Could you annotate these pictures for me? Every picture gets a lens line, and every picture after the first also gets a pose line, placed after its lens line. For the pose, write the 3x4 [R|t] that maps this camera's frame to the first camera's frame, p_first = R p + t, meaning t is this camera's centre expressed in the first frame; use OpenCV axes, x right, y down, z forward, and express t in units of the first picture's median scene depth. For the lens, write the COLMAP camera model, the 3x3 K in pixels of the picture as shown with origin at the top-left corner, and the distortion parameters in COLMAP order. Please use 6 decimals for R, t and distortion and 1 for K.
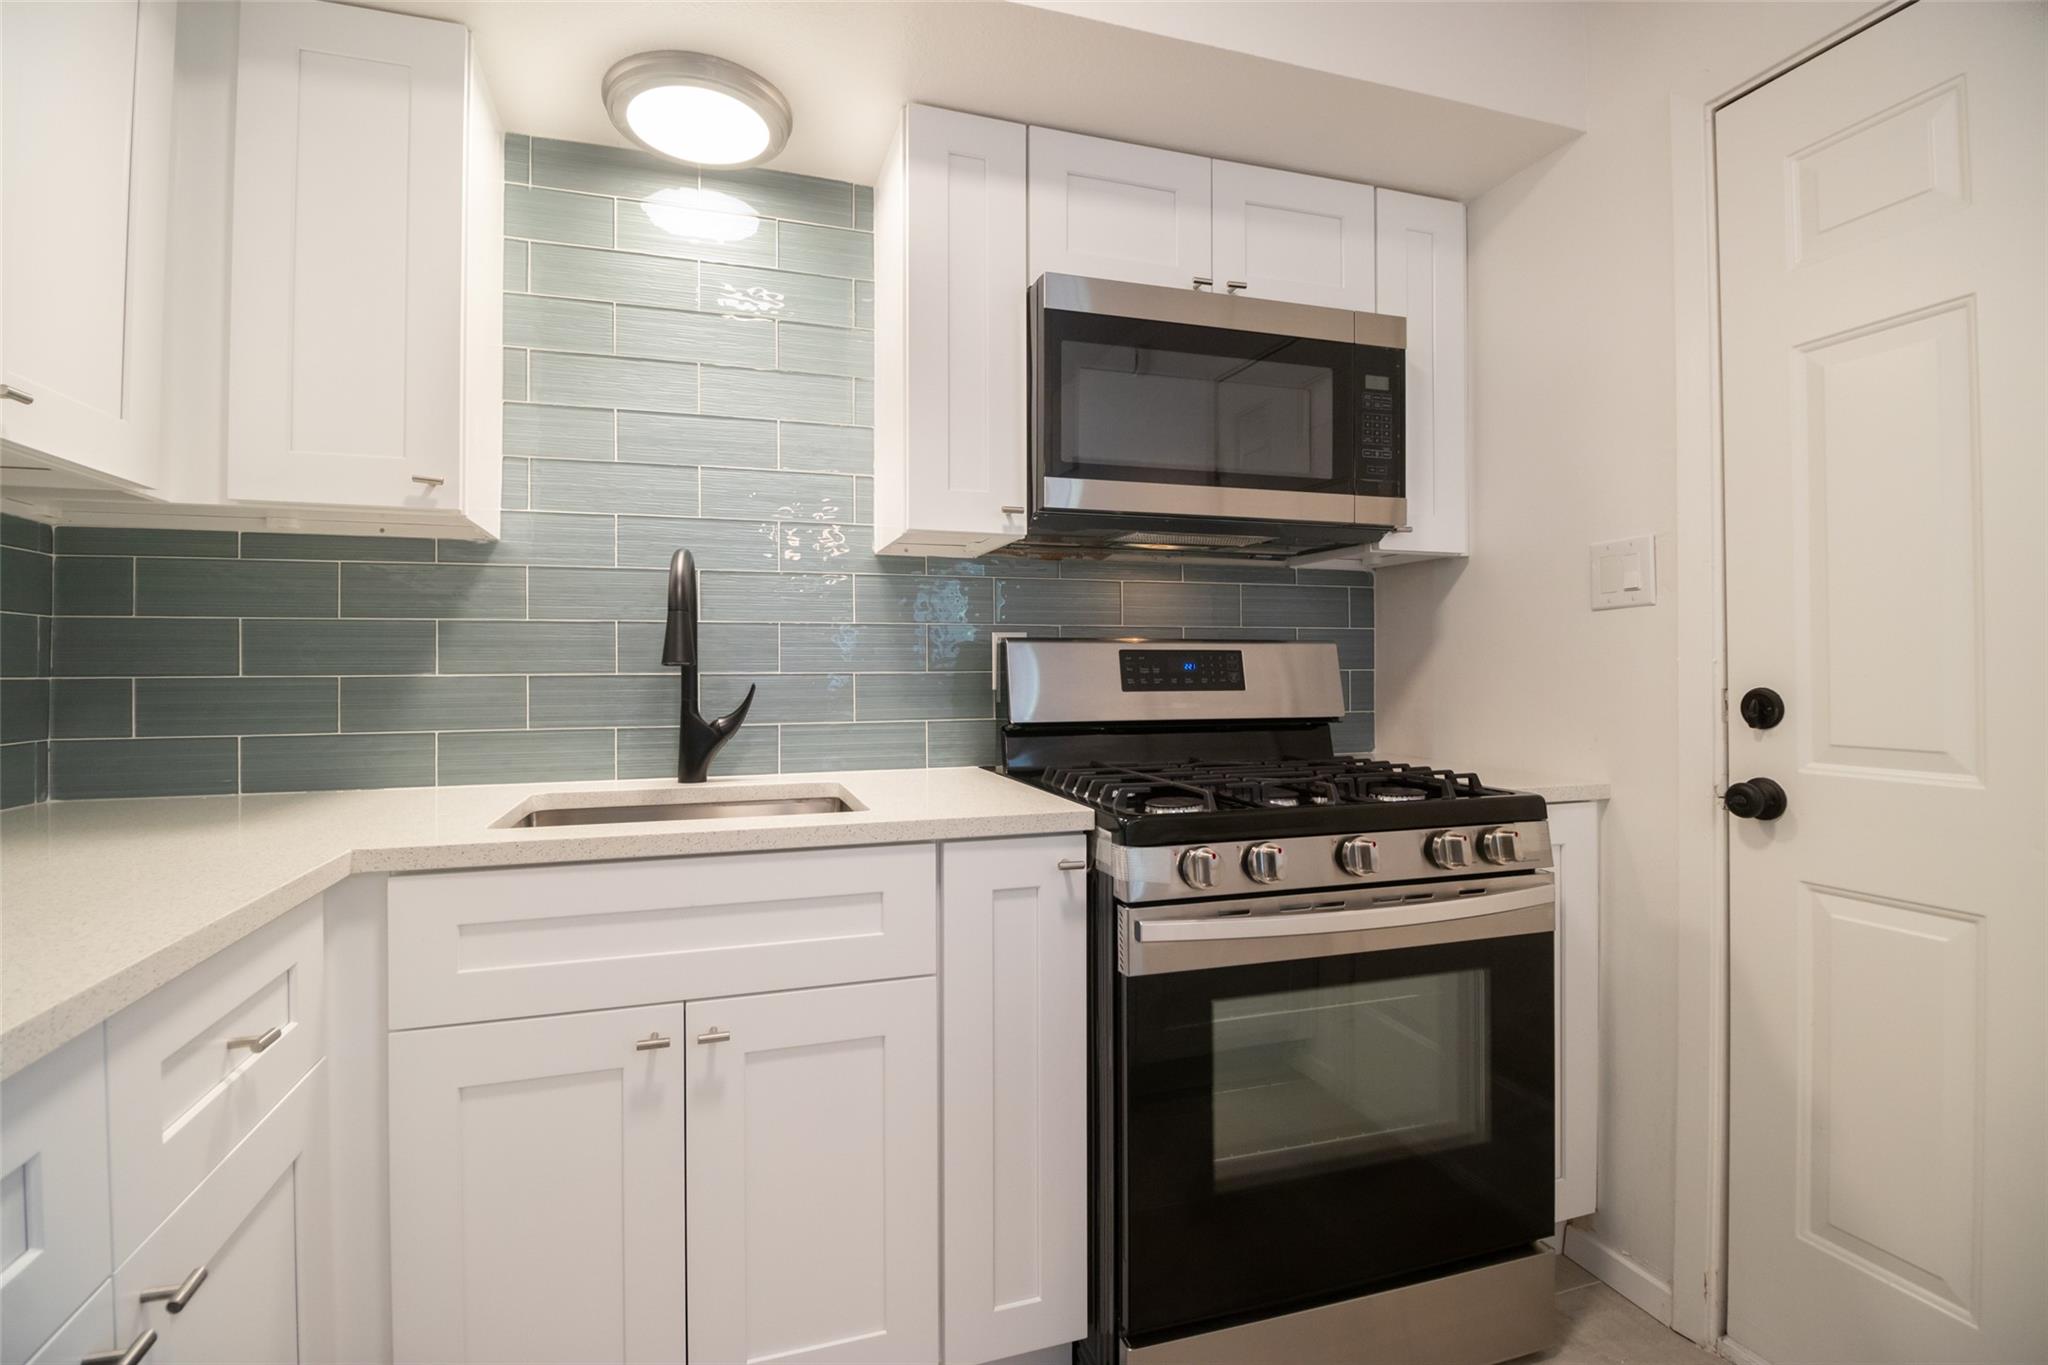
lens RADIAL K [[945.6, 0, 1006.2], [0, 945.6, 665.2], [0, 0, 1]] dist [-0.011743, -0.005721]
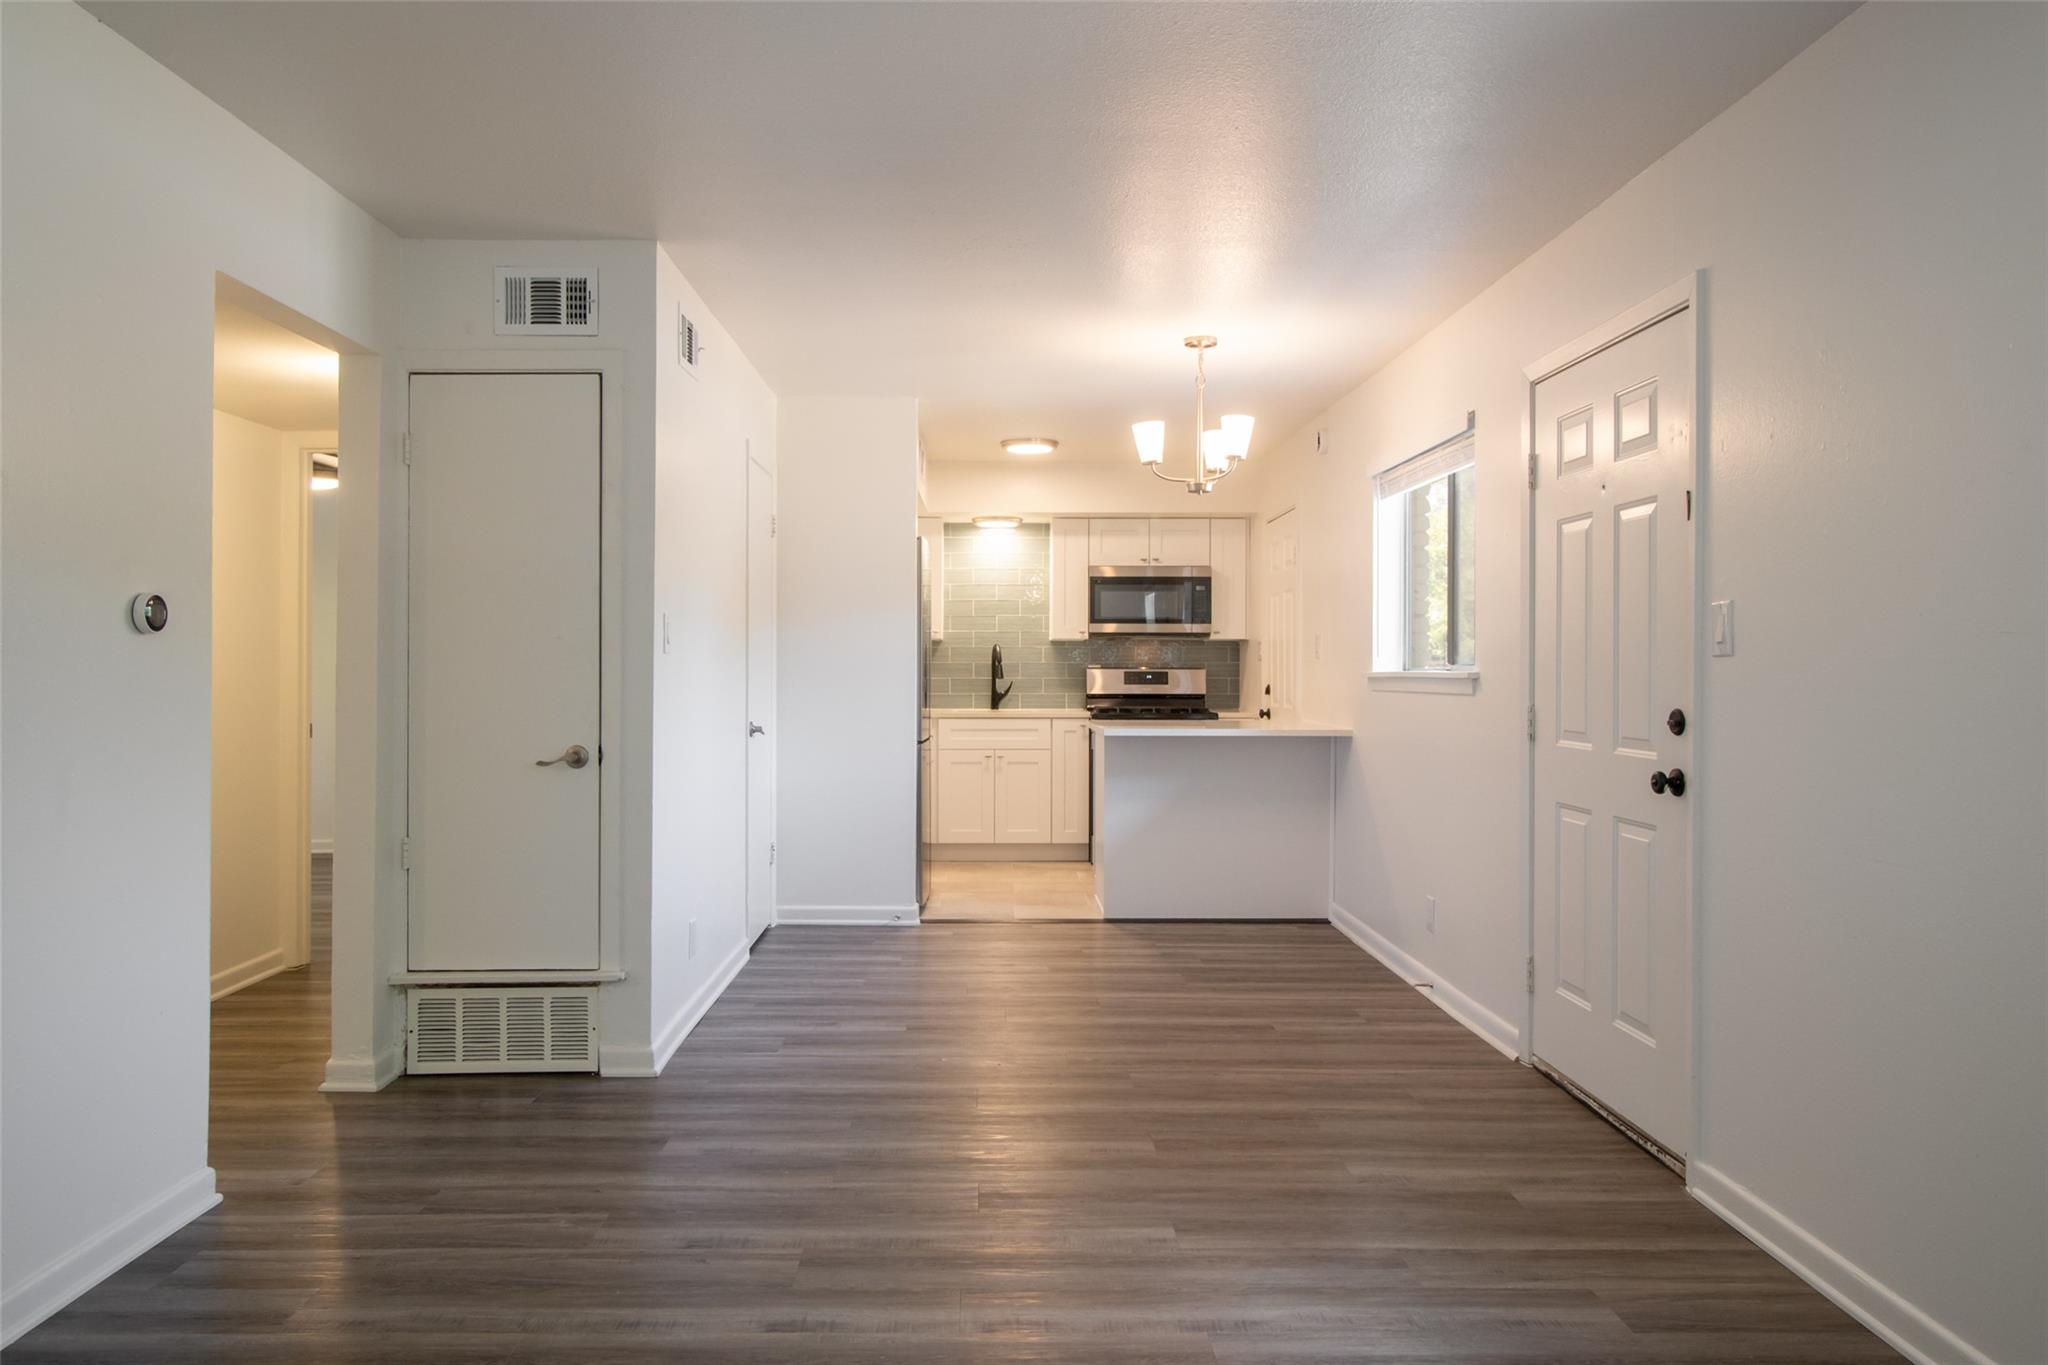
lens RADIAL K [[1412.2, 0, 1003.4], [0, 1412.2, 677.3], [0, 0, 1]] dist [-0.007926, -0.002374]
pose [[0.956050, 0.006621, -0.293128, 1.279102], [-0.002977, 0.999913, 0.012876, -0.064300], [0.293188, -0.011437, 0.955986, -4.148741]]
